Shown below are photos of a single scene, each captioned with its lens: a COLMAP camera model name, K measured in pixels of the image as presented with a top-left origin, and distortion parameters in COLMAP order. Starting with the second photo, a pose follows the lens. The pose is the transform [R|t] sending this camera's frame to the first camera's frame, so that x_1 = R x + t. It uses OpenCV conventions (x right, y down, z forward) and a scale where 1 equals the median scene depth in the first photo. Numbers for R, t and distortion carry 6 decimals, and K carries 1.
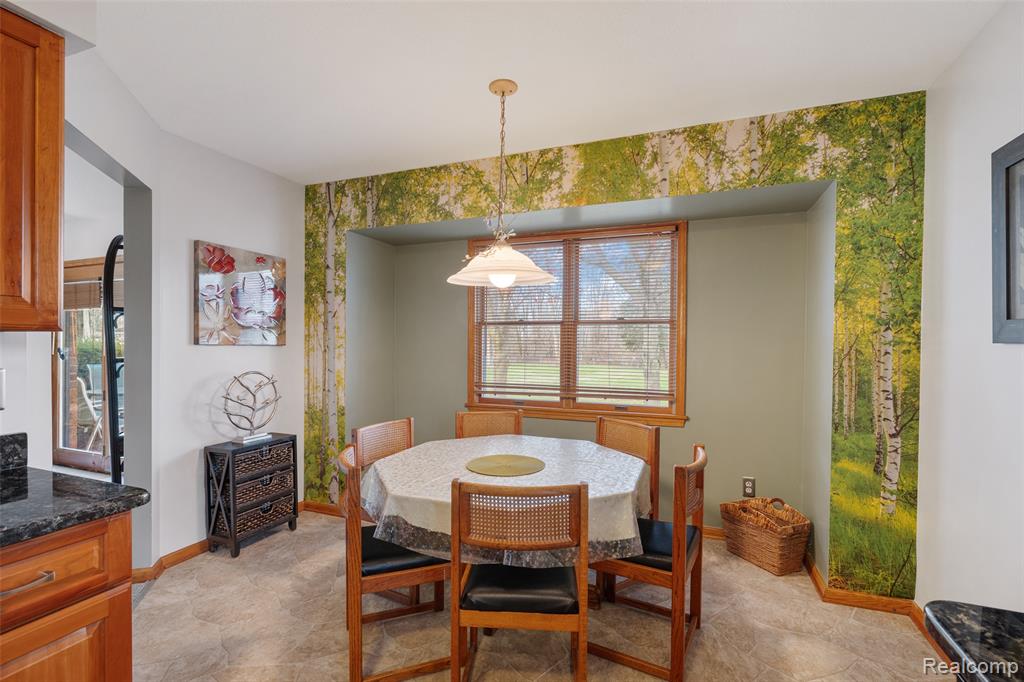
lens RADIAL K [[459.9, 0, 514.7], [0, 459.9, 351.6], [0, 0, 1]] dist [-0.003404, -0.000306]
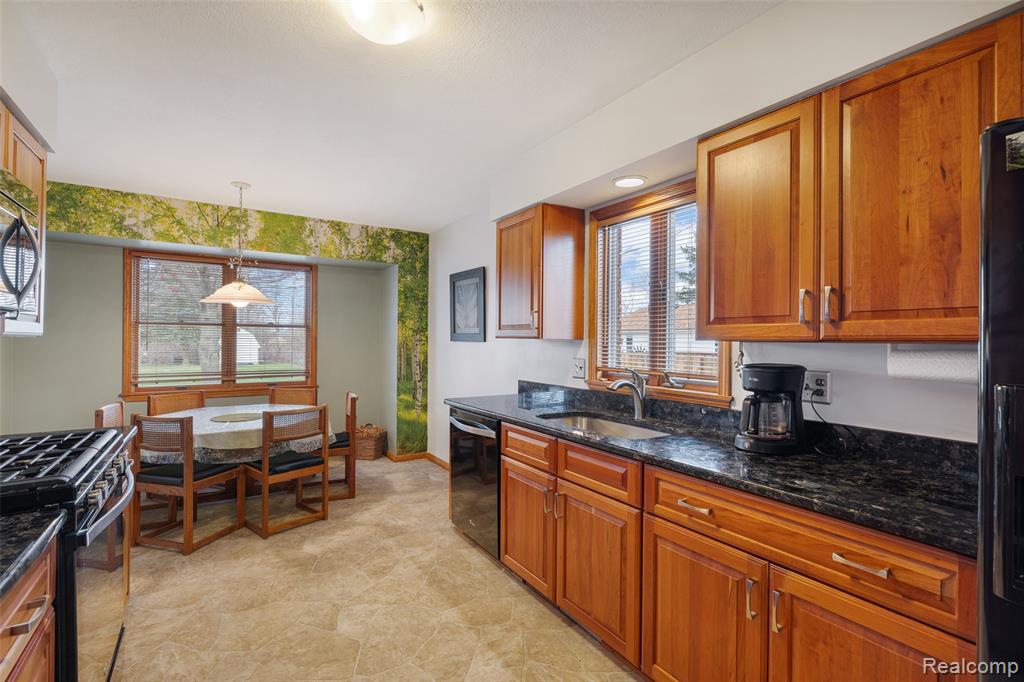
lens RADIAL K [[455.6, 0, 512.0], [0, 455.6, 341.0], [0, 0, 1]] dist [-0.001181, -0.000052]
pose [[0.576262, -0.004621, 0.817252, -0.680581], [0.008345, 0.999965, -0.000230, -0.010579], [-0.817223, 0.006953, 0.576280, -0.612517]]
